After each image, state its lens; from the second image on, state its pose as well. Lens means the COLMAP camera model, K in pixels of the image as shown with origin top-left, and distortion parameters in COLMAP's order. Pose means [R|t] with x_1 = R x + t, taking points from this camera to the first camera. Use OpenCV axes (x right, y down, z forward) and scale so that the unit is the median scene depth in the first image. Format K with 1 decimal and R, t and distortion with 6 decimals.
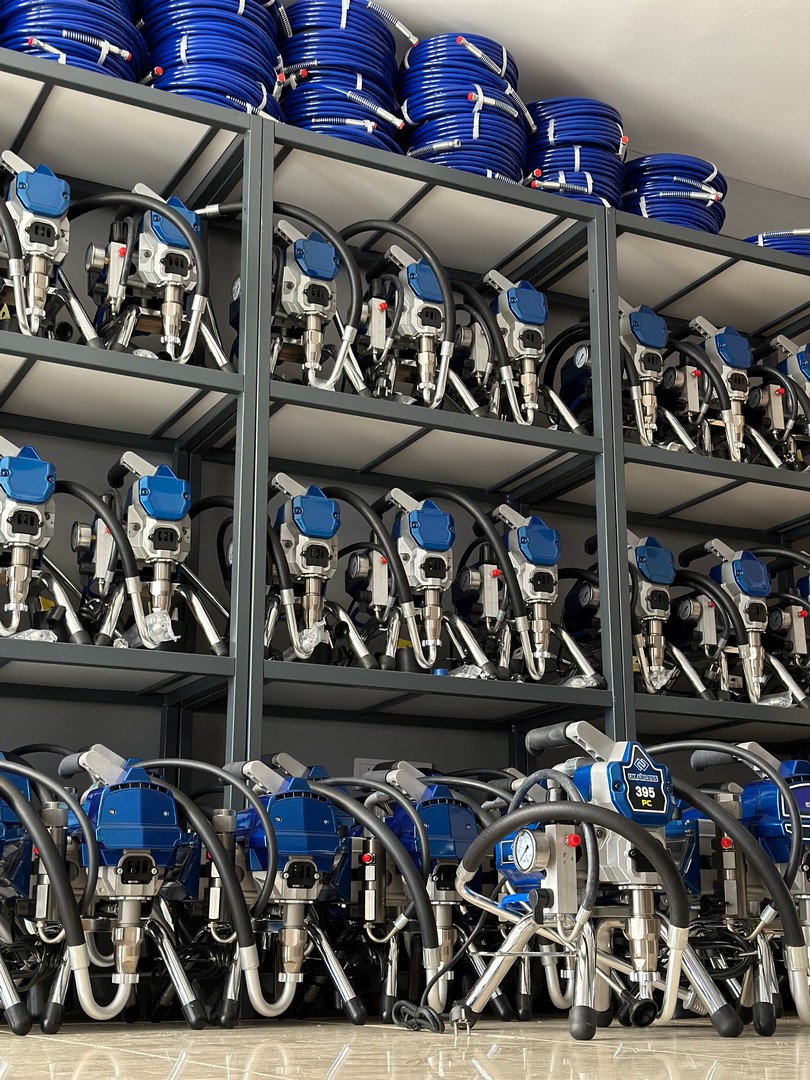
lens RADIAL K [[1500.1, 0, 403.8], [0, 1500.1, 549.2], [0, 0, 1]] dist [0.125284, 0.000000]
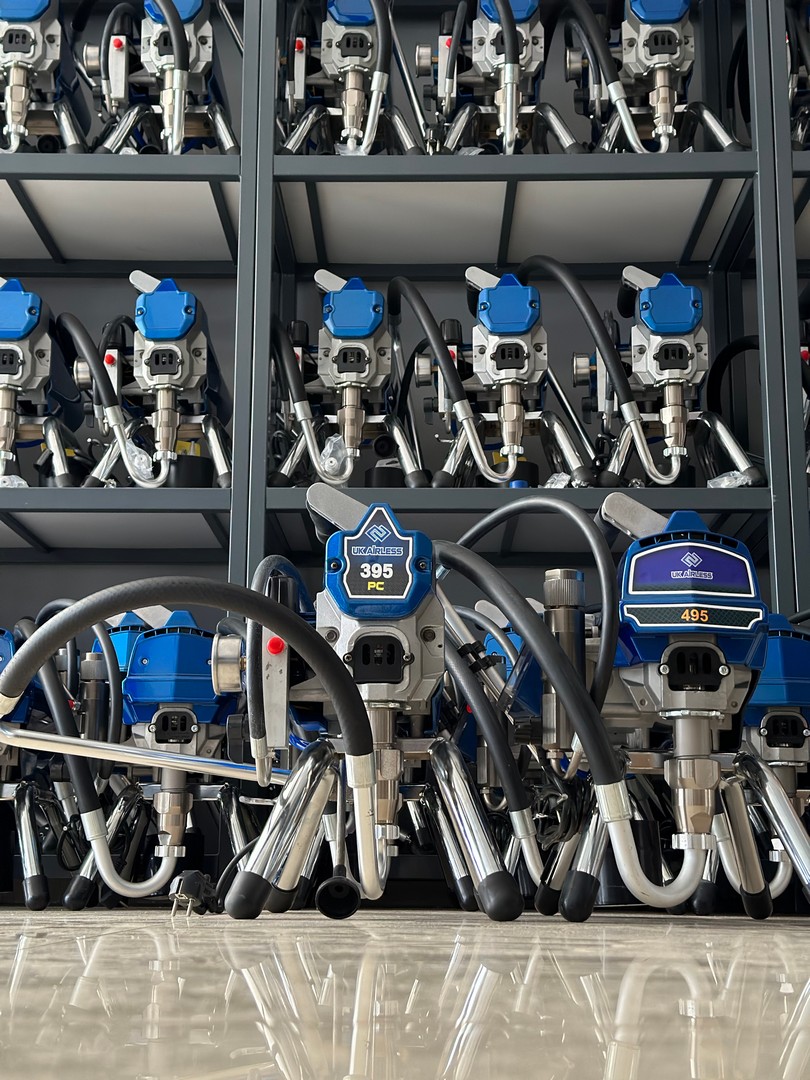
lens RADIAL K [[1500.1, 0, 403.4], [0, 1500.1, 539.8], [0, 0, 1]] dist [0.125284, 0.000000]
pose [[0.881441, -0.096567, -0.462316, 0.329959], [0.113093, 0.993551, 0.008092, 0.096434], [0.458553, -0.059417, 0.886679, 0.270817]]
